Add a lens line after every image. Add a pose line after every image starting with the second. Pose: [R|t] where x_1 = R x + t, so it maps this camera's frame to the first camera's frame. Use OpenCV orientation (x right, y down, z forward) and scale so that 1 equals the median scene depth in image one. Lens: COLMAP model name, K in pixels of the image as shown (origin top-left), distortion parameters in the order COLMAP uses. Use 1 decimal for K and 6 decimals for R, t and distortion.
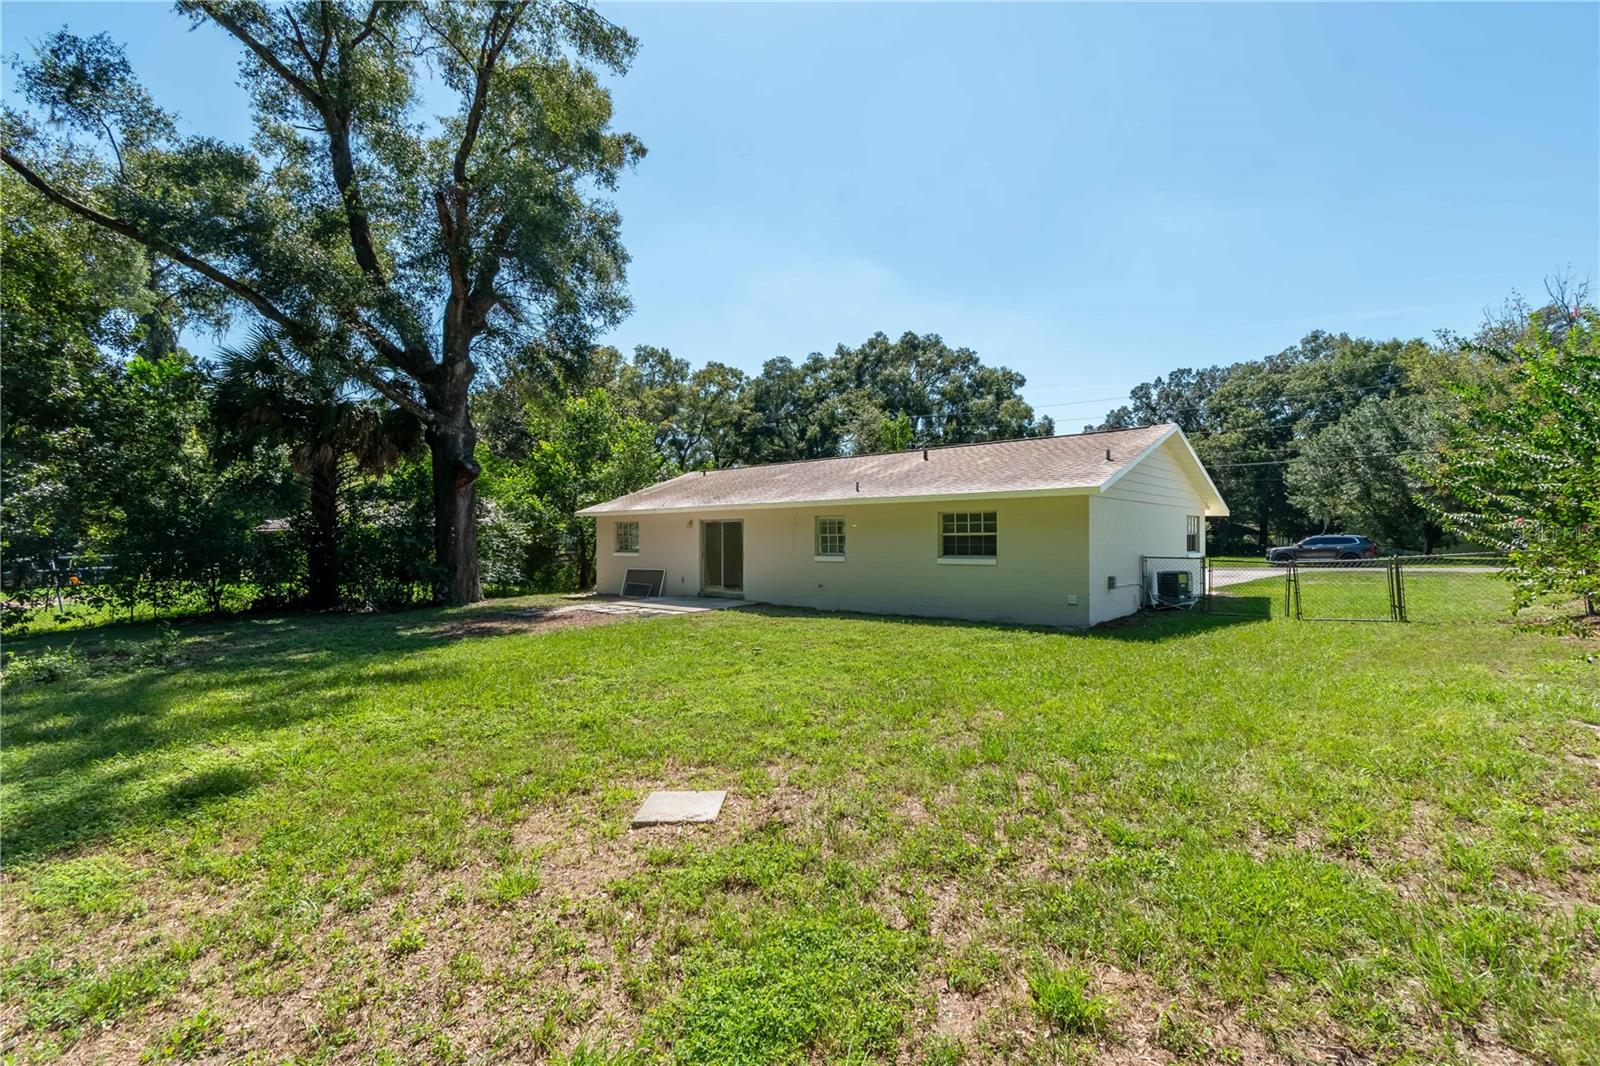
lens RADIAL K [[722.3, 0, 809.9], [0, 722.3, 530.6], [0, 0, 1]] dist [0.010730, -0.001327]
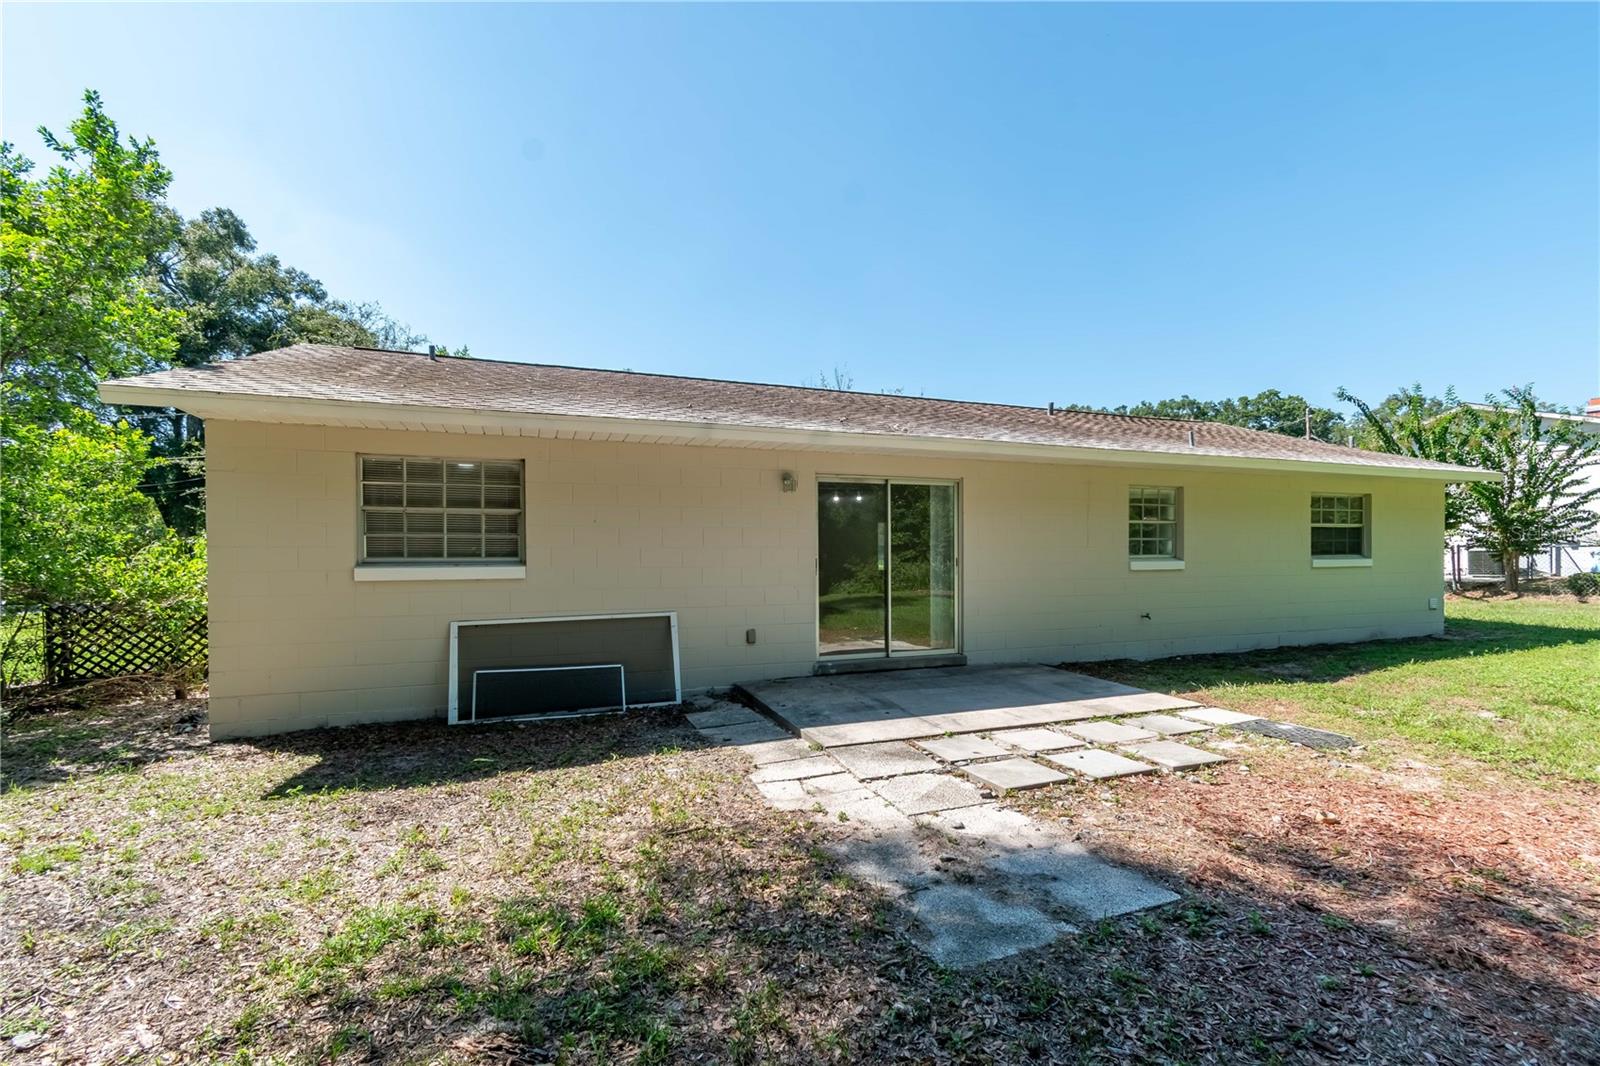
lens RADIAL K [[722.3, 0, 798.8], [0, 722.3, 539.1], [0, 0, 1]] dist [0.010730, -0.001327]
pose [[0.454708, 0.023334, 0.890335, -0.370914], [-0.005939, 0.999714, -0.023168, 0.021324], [-0.890621, 0.005247, 0.454716, 0.626370]]
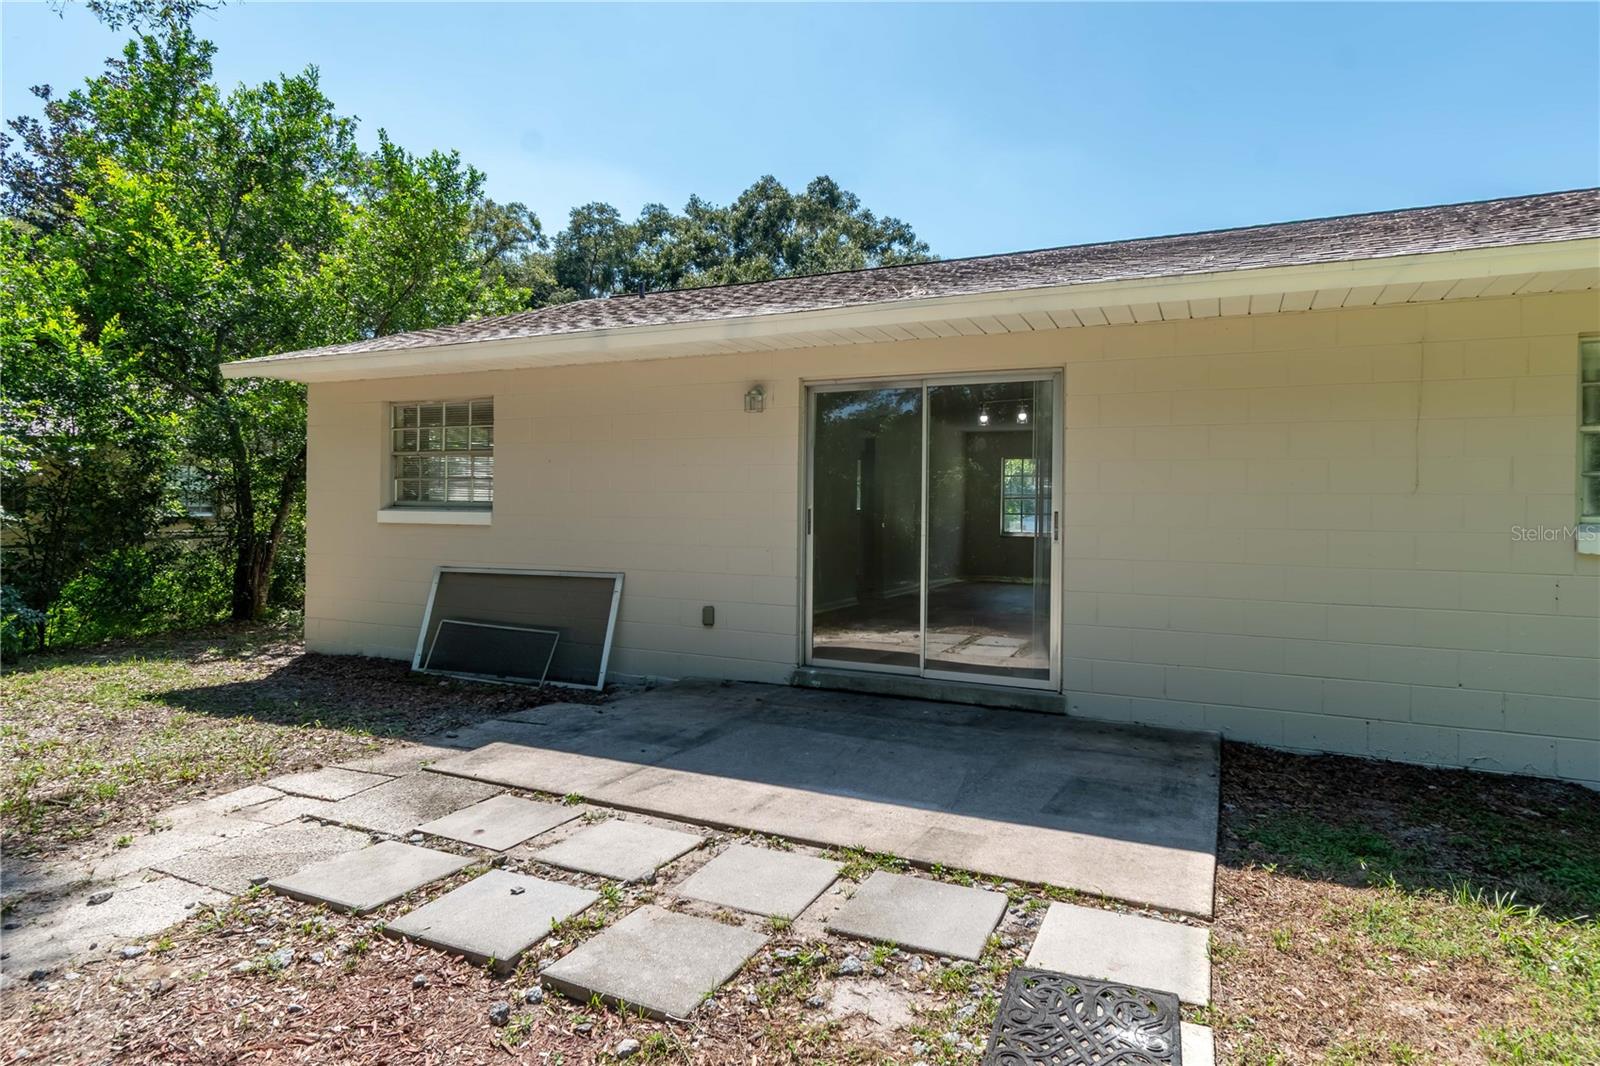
lens RADIAL K [[887.2, 0, 812.6], [0, 887.2, 497.6], [0, 0, 1]] dist [0.000868, -0.000259]
pose [[0.959479, 0.019061, 0.281136, -0.175594], [-0.018798, 0.999817, -0.003635, 0.020024], [-0.281154, -0.001797, 0.959661, 0.526882]]
